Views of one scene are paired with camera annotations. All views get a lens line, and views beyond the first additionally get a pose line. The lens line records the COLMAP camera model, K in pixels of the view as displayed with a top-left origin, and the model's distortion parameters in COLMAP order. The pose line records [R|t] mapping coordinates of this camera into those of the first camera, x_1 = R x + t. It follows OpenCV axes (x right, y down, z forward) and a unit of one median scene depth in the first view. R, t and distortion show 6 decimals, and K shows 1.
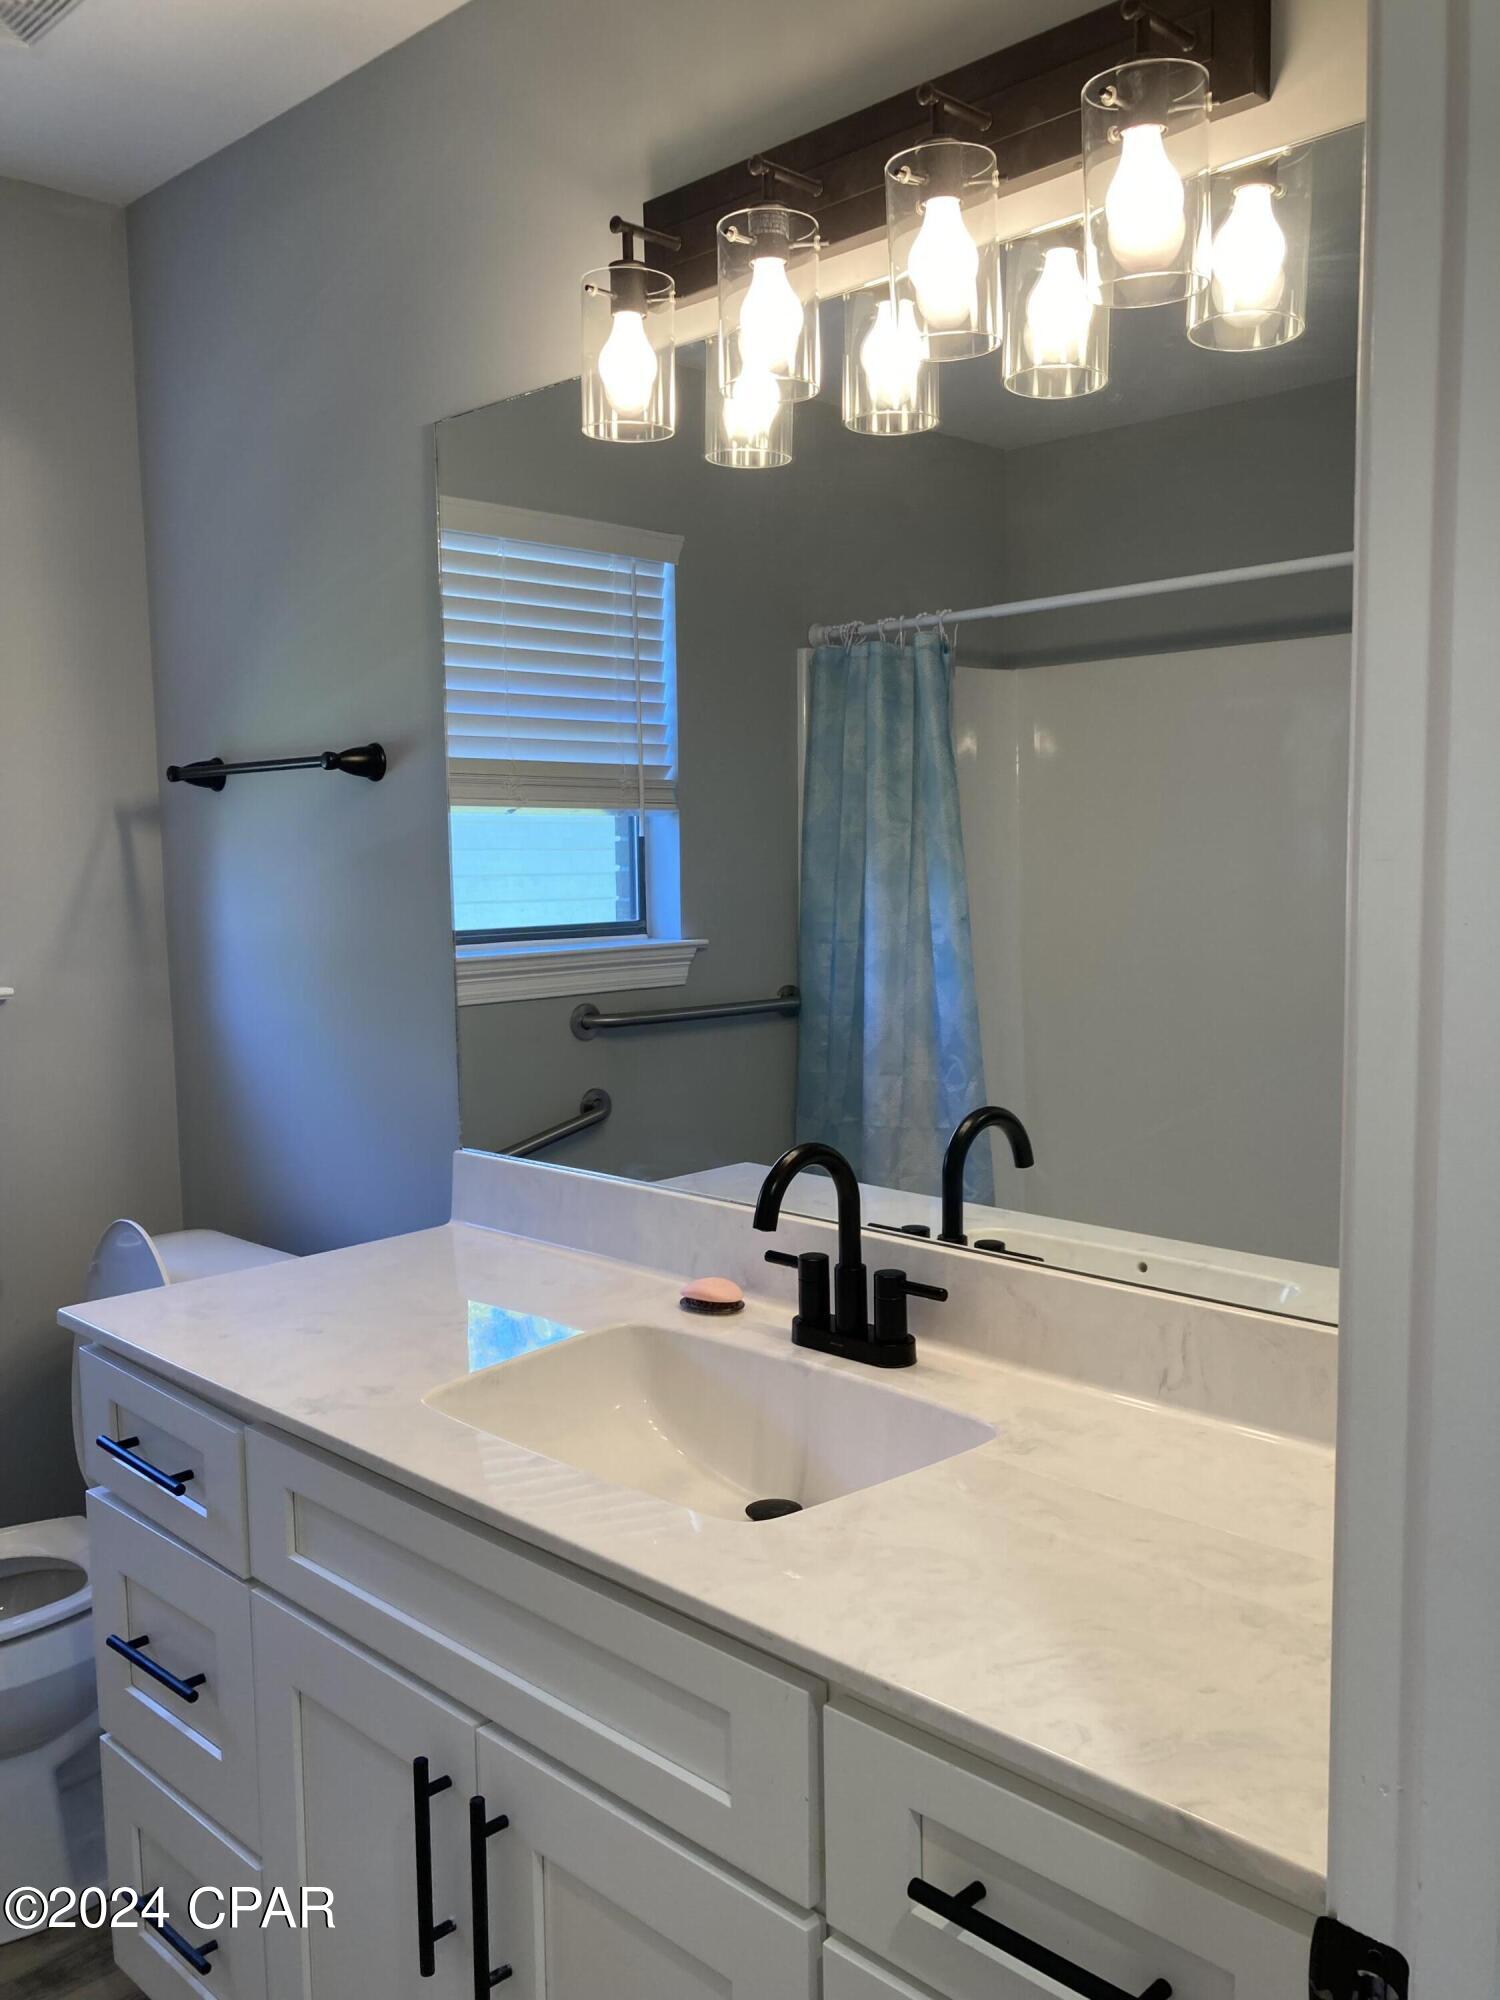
lens RADIAL K [[1634.3, 0, 753.2], [0, 1634.3, 1011.2], [0, 0, 1]] dist [0.026909, -0.029587]
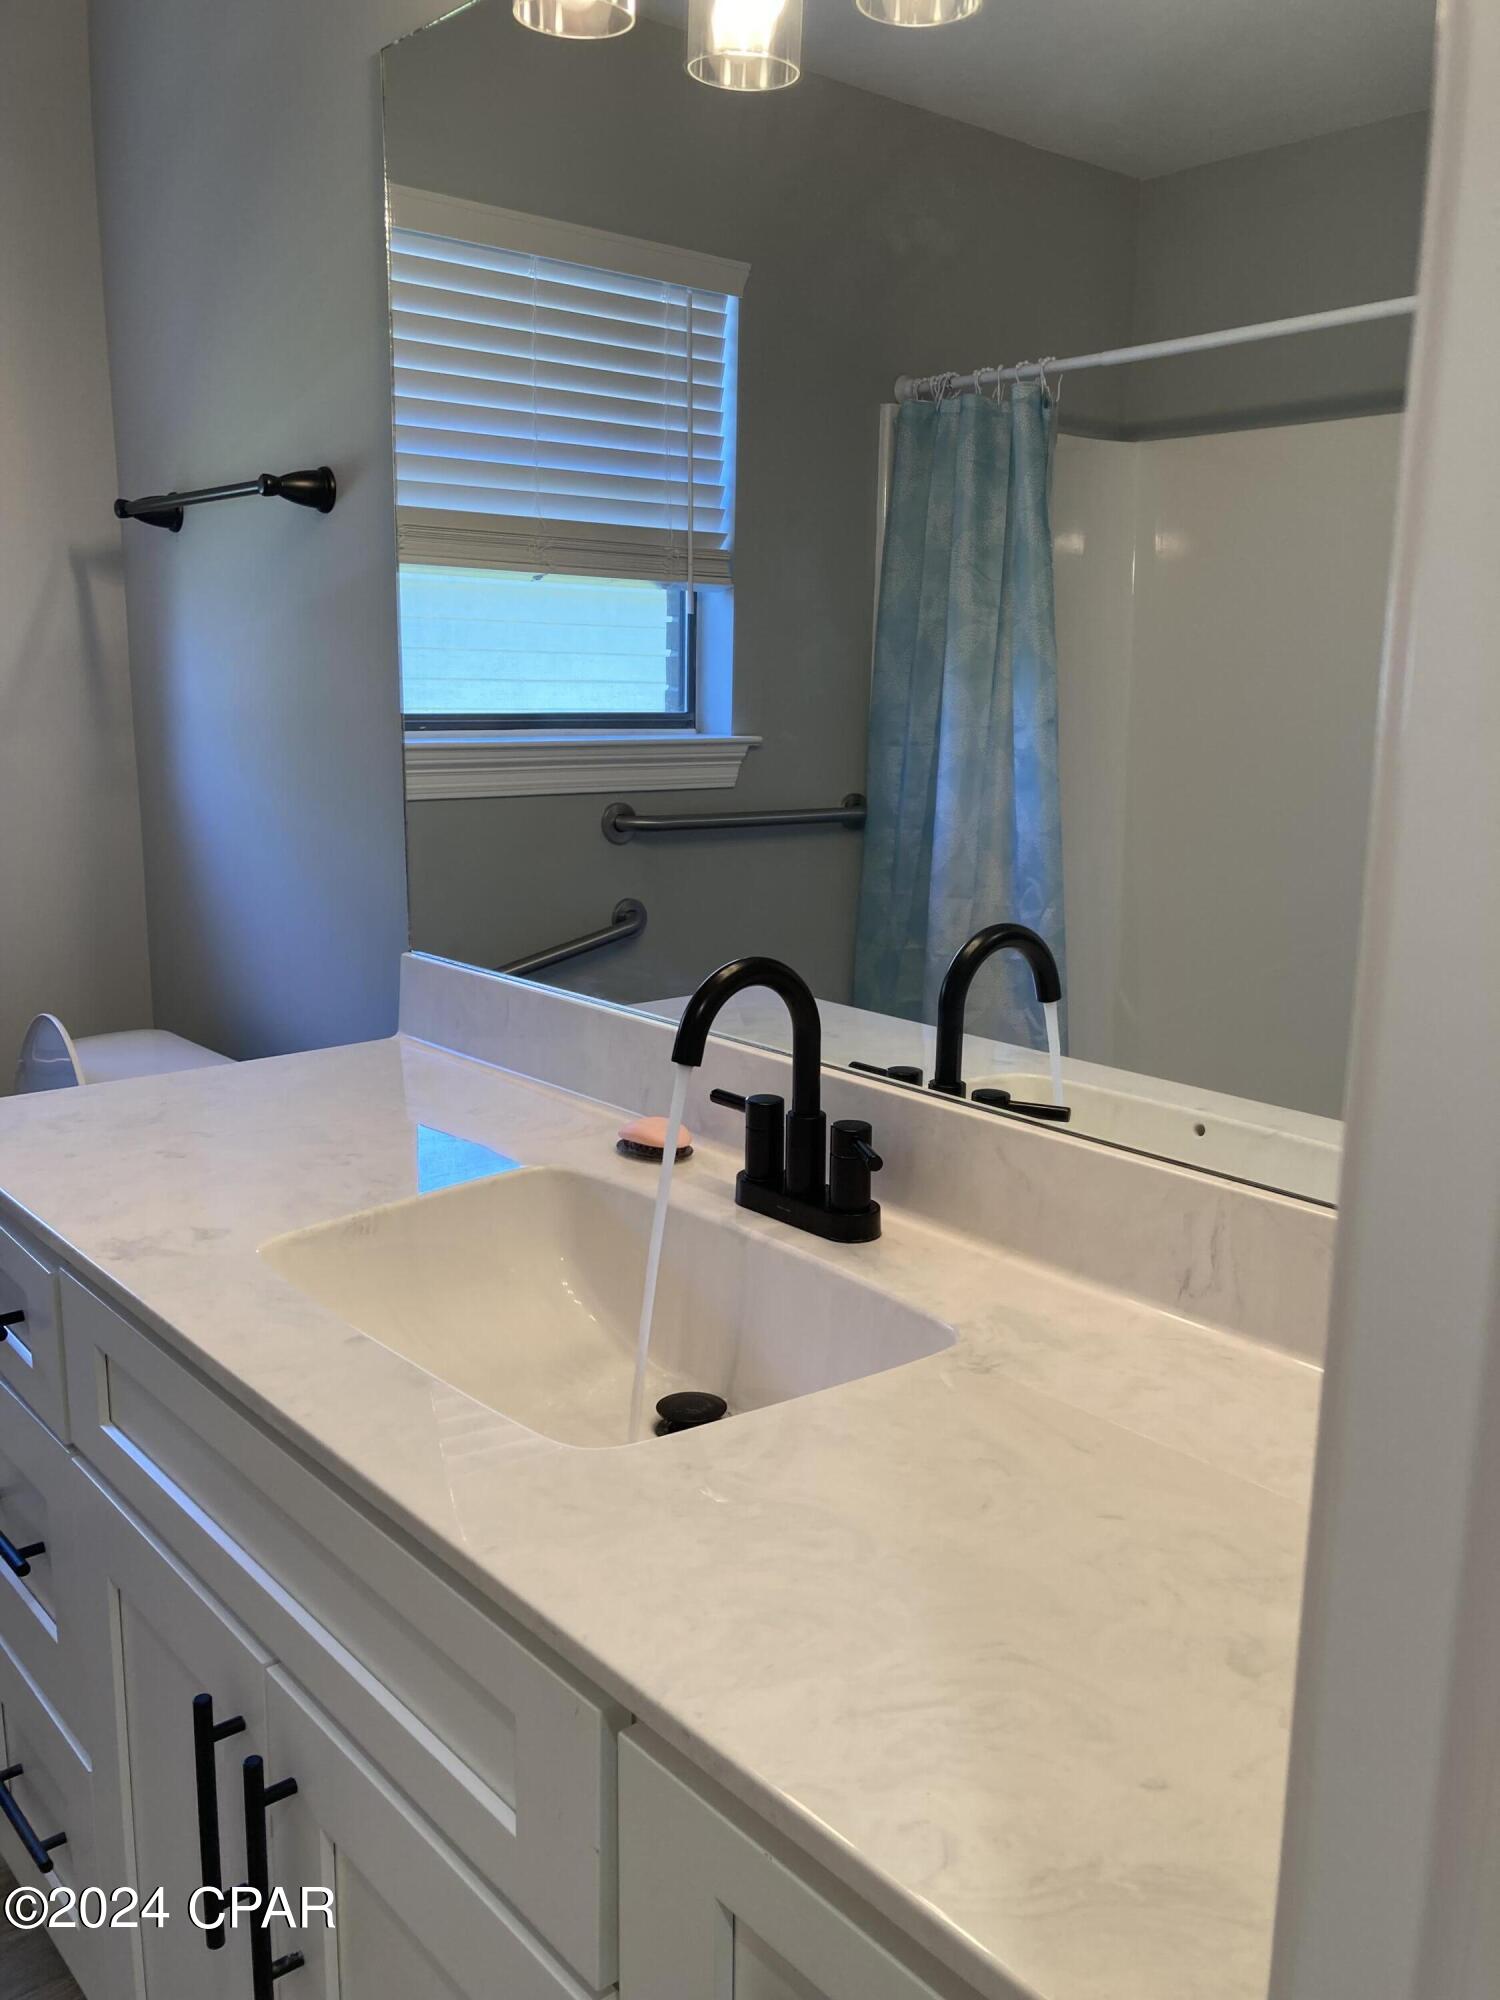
lens RADIAL K [[1634.3, 0, 751.6], [0, 1634.3, 994.6], [0, 0, 1]] dist [0.026909, -0.029587]
pose [[0.995927, 0.045821, -0.077657, 0.069668], [-0.038300, 0.994672, 0.095709, 0.018304], [0.081628, -0.092344, 0.992376, 0.164712]]
